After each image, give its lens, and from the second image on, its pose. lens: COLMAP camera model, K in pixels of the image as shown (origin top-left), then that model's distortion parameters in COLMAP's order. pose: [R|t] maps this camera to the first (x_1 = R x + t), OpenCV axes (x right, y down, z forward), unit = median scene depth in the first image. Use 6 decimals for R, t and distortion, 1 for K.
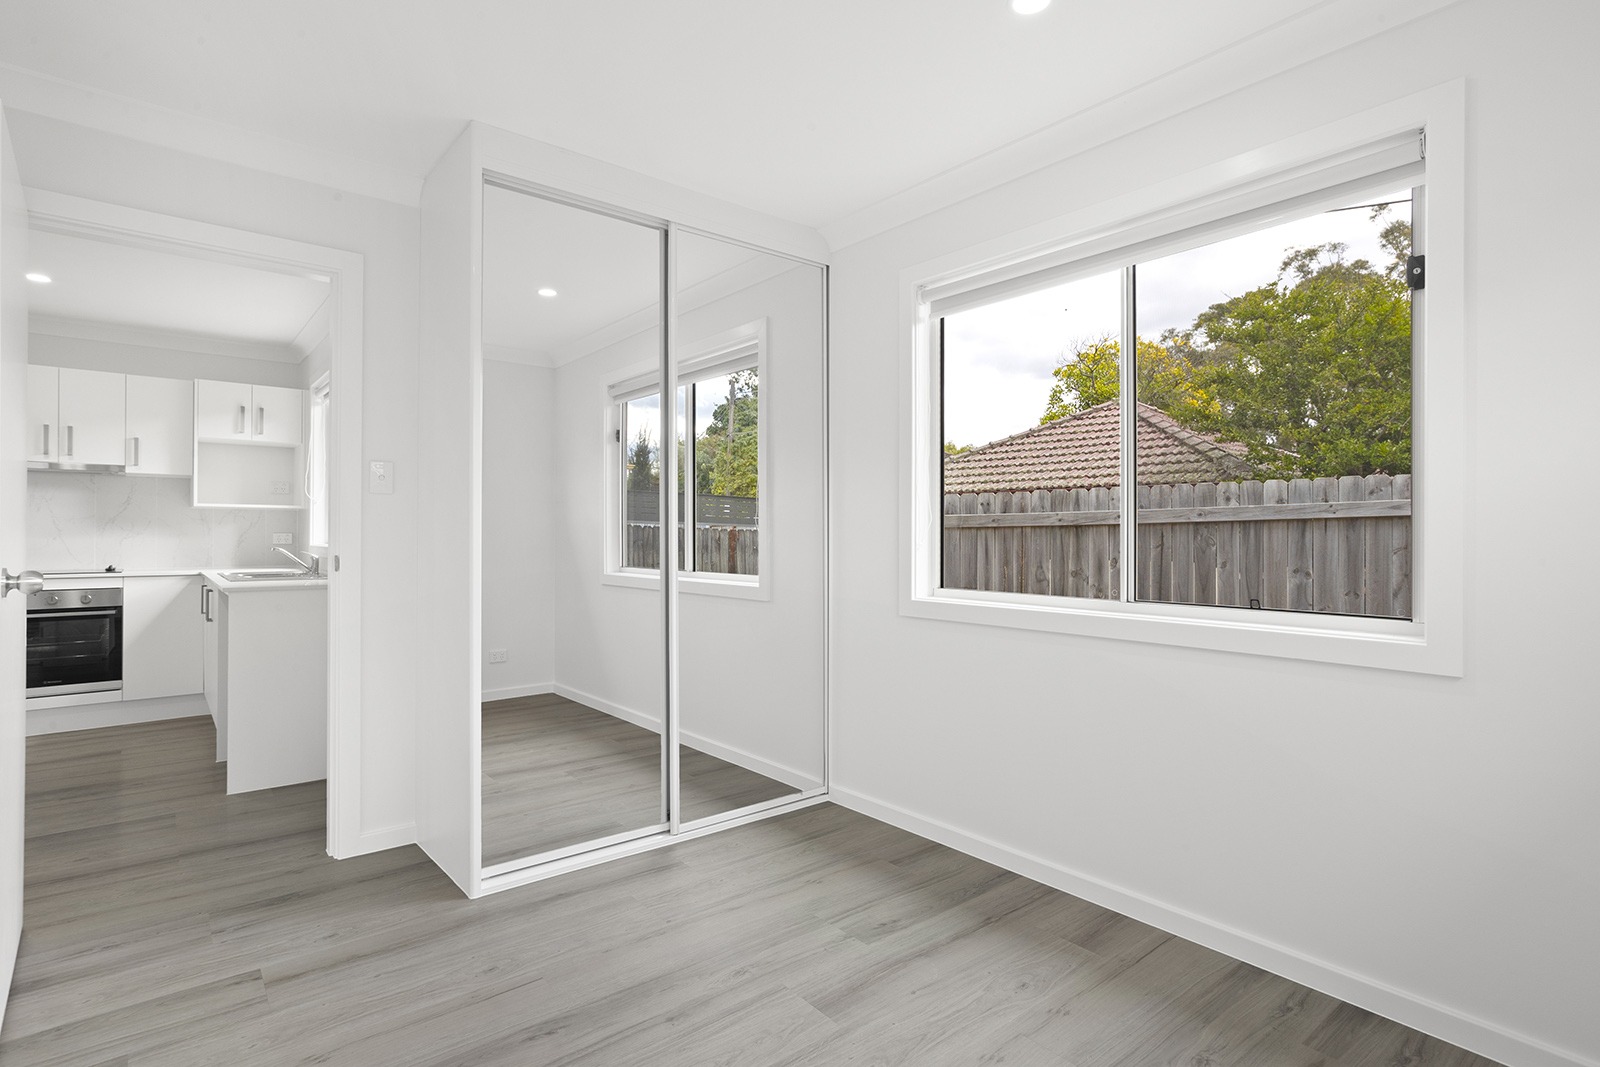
lens RADIAL K [[785.7, 0, 789.2], [0, 785.7, 521.3], [0, 0, 1]] dist [-0.001377, 0.001006]
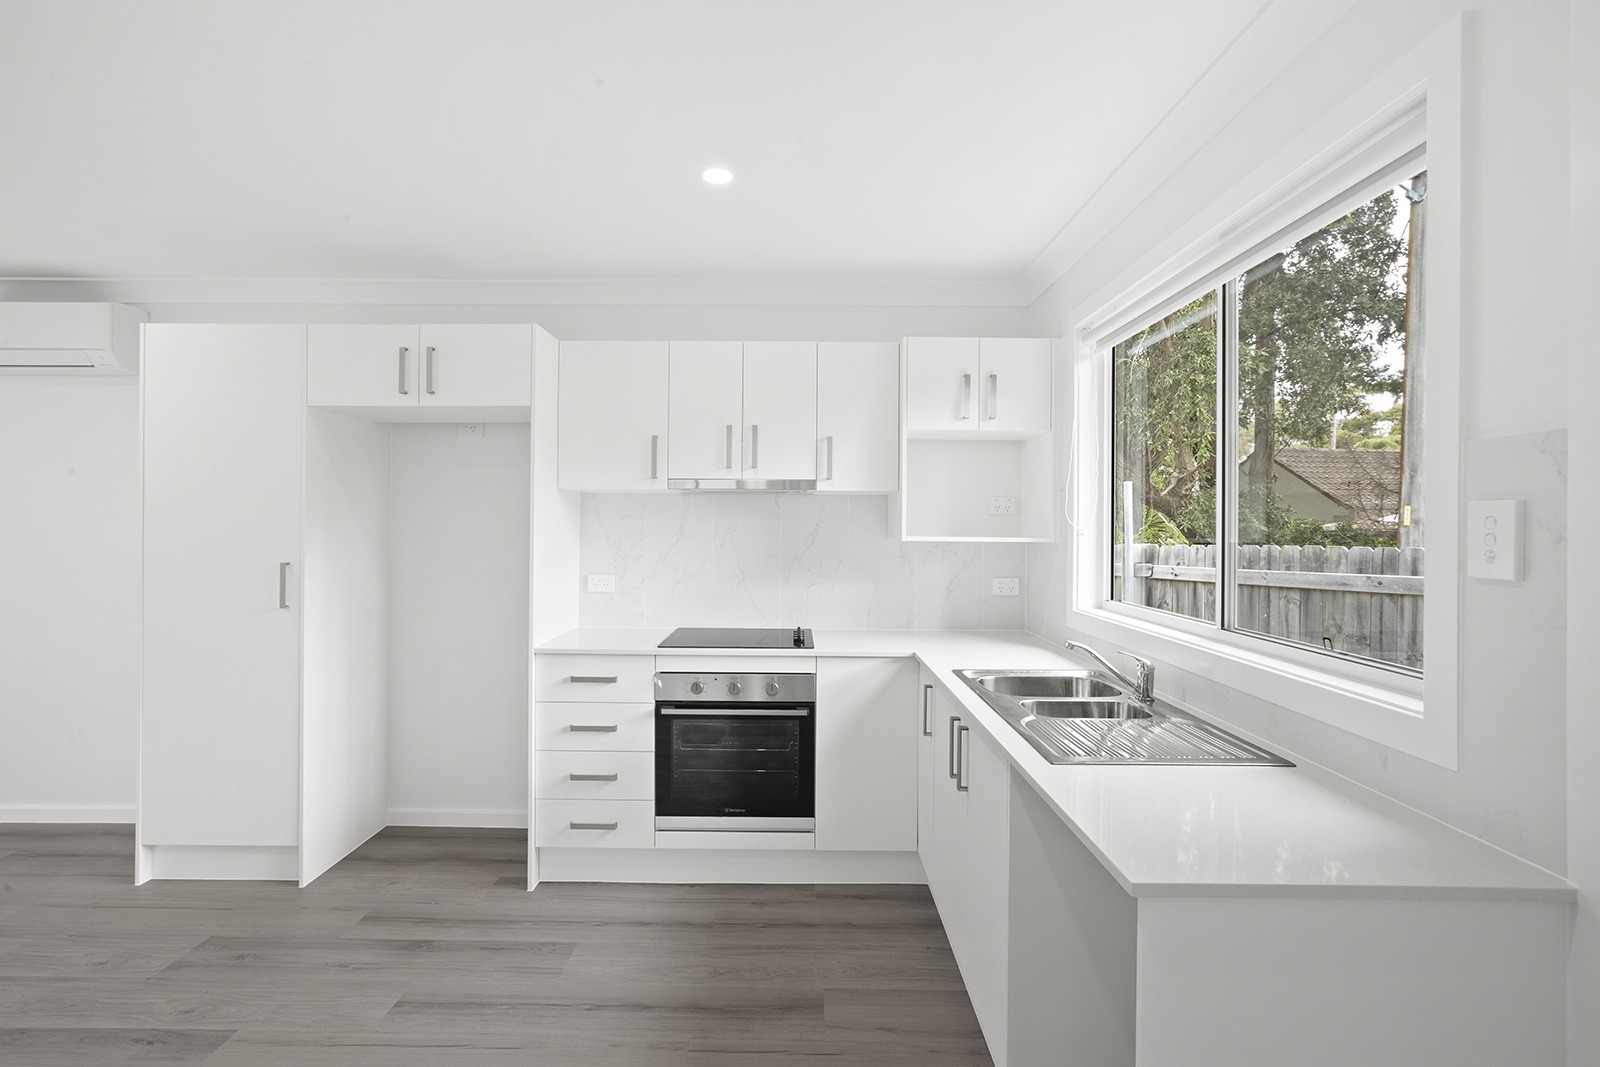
lens RADIAL K [[770.1, 0, 791.8], [0, 770.1, 530.8], [0, 0, 1]] dist [-0.014293, 0.011028]
pose [[0.768511, 0.009397, -0.639768, -0.444408], [-0.001883, 0.999921, 0.012425, -0.036222], [0.639834, -0.008344, 0.768468, 0.486485]]
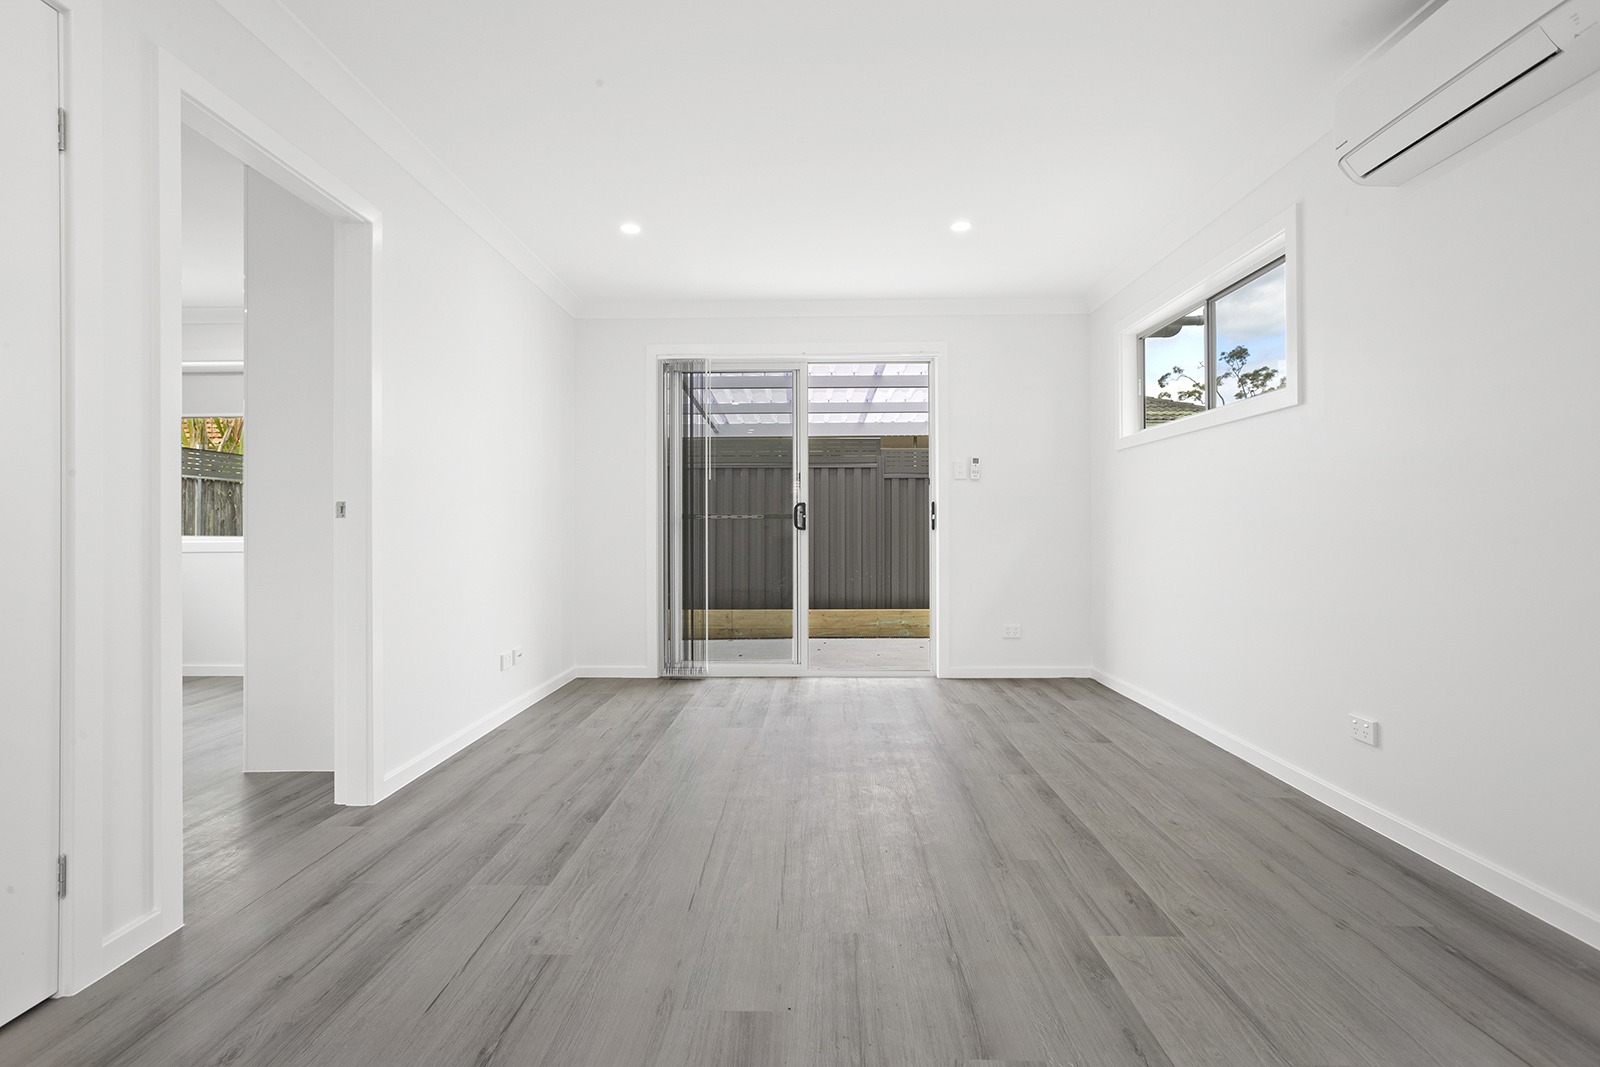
lens RADIAL K [[770.1, 0, 791.8], [0, 770.1, 530.8], [0, 0, 1]] dist [-0.014293, 0.011028]
pose [[-0.654298, 0.002999, -0.756231, -0.865916], [0.008507, 0.999958, -0.003395, 0.046273], [0.756189, -0.008655, -0.654296, 0.575212]]
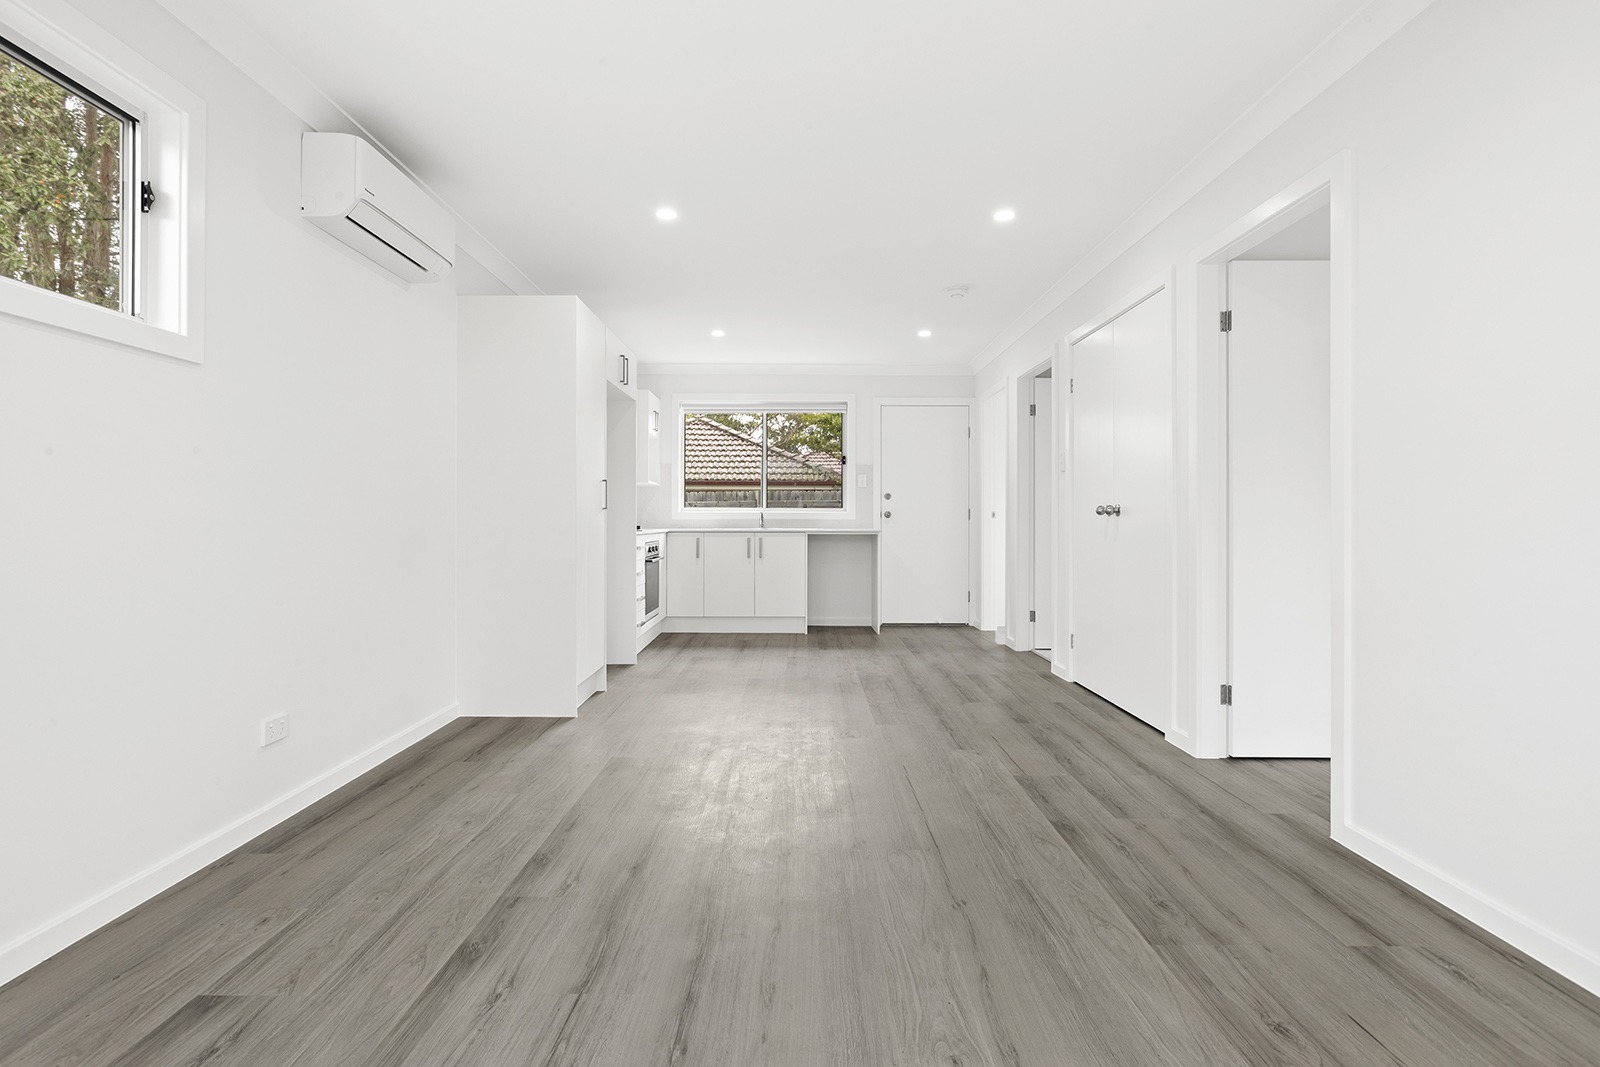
lens RADIAL K [[785.7, 0, 789.2], [0, 785.7, 521.3], [0, 0, 1]] dist [-0.001377, 0.001006]
pose [[0.641518, -0.001715, 0.767106, -1.688868], [-0.006407, 0.999951, 0.007594, 0.036727], [-0.767081, -0.009787, 0.641475, -0.069361]]
